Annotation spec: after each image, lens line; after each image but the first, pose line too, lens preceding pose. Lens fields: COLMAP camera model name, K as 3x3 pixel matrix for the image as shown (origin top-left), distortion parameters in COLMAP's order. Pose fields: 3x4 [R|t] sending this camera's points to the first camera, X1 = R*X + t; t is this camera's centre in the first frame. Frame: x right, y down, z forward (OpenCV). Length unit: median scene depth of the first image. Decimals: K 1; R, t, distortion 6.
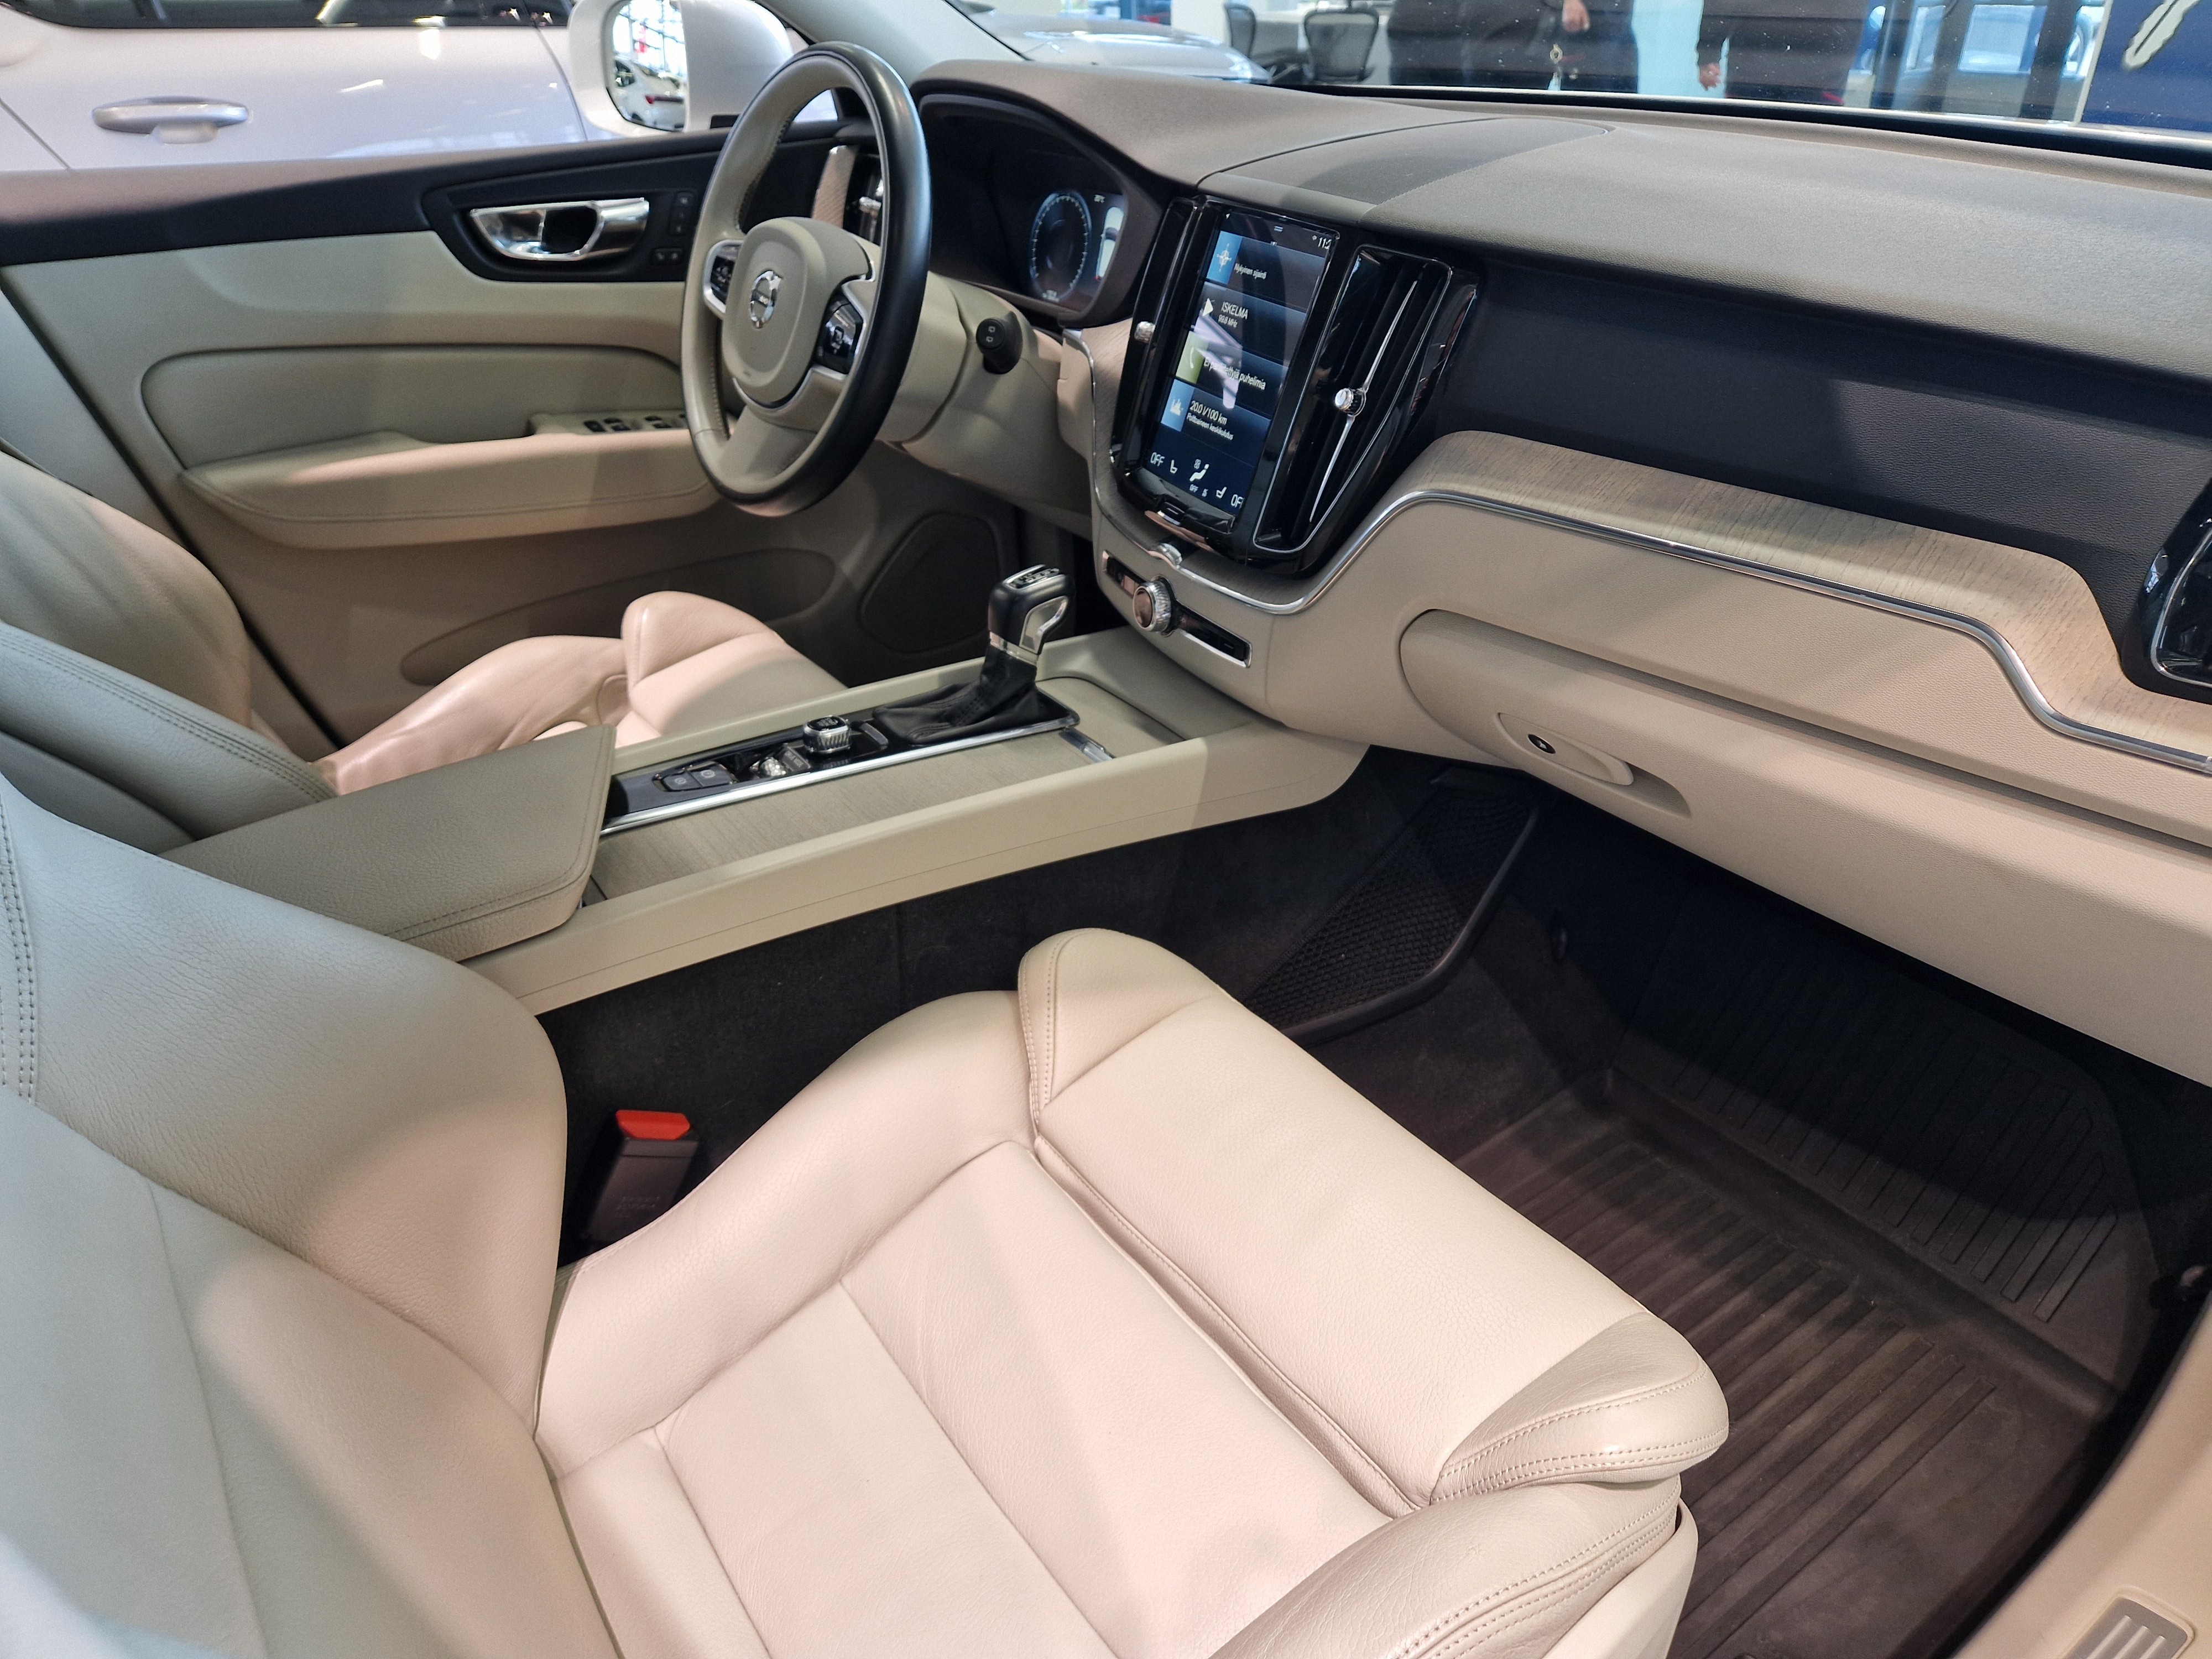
lens RADIAL K [[1459.0, 0, 1105.3], [0, 1459.0, 835.1], [0, 0, 1]] dist [0.031076, -0.000956]
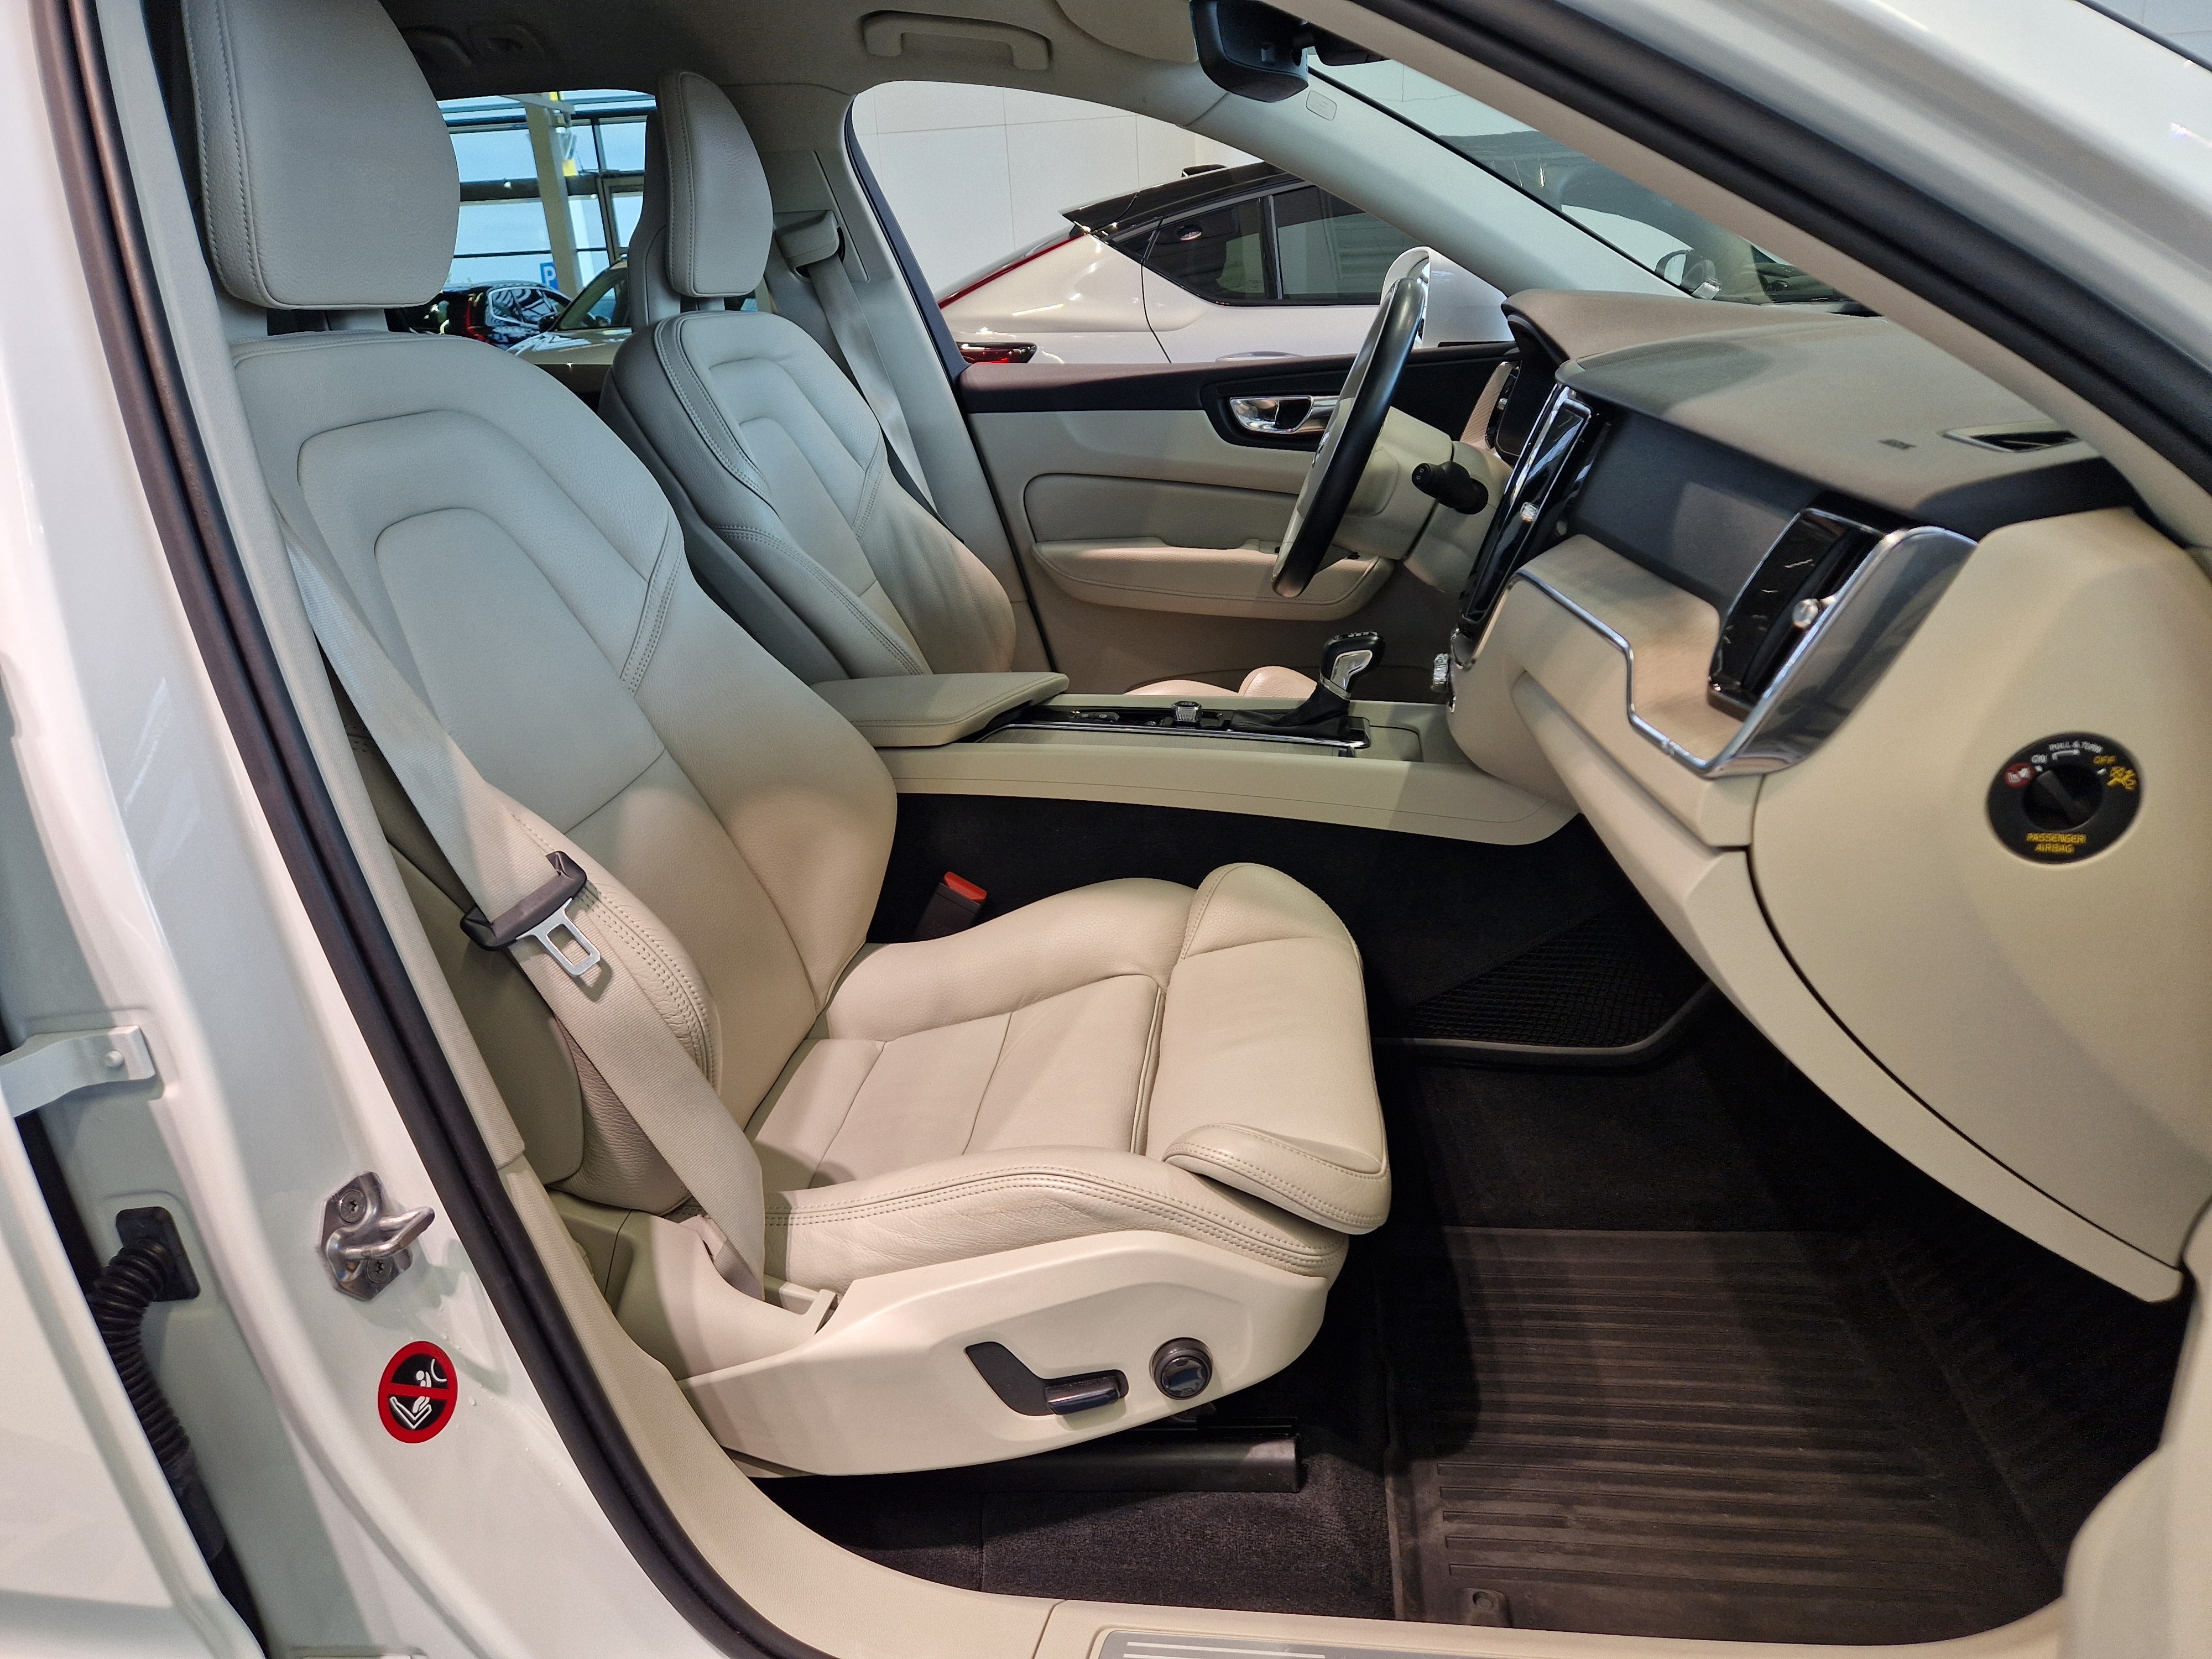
lens RADIAL K [[1459.0, 0, 1106.5], [0, 1459.0, 826.0], [0, 0, 1]] dist [0.031076, -0.000956]
pose [[0.743359, 0.212885, -0.634111, 0.646276], [-0.314668, 0.947849, -0.050667, 0.127742], [0.590255, 0.237198, 0.771580, -0.140166]]
